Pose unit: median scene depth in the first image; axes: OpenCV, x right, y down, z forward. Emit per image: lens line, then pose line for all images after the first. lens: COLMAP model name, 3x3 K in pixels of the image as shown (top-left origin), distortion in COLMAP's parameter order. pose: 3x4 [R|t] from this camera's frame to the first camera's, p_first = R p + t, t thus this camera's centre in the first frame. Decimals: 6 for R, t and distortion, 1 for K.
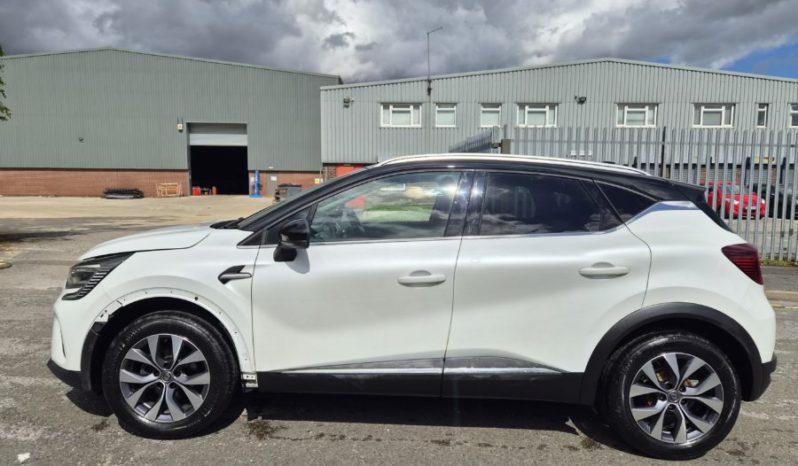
lens RADIAL K [[536.6, 0, 391.3], [0, 536.6, 240.5], [0, 0, 1]] dist [0.069635, -0.059228]
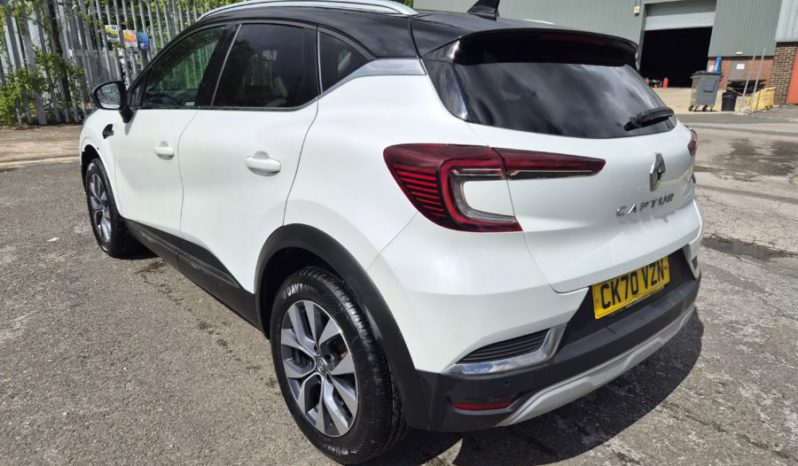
lens RADIAL K [[536.6, 0, 391.3], [0, 536.6, 240.5], [0, 0, 1]] dist [0.069635, -0.059228]
pose [[0.671025, 0.213469, -0.710040, 0.084576], [-0.077701, 0.972630, 0.218983, -0.001057], [0.737352, -0.091772, 0.669246, 0.053405]]
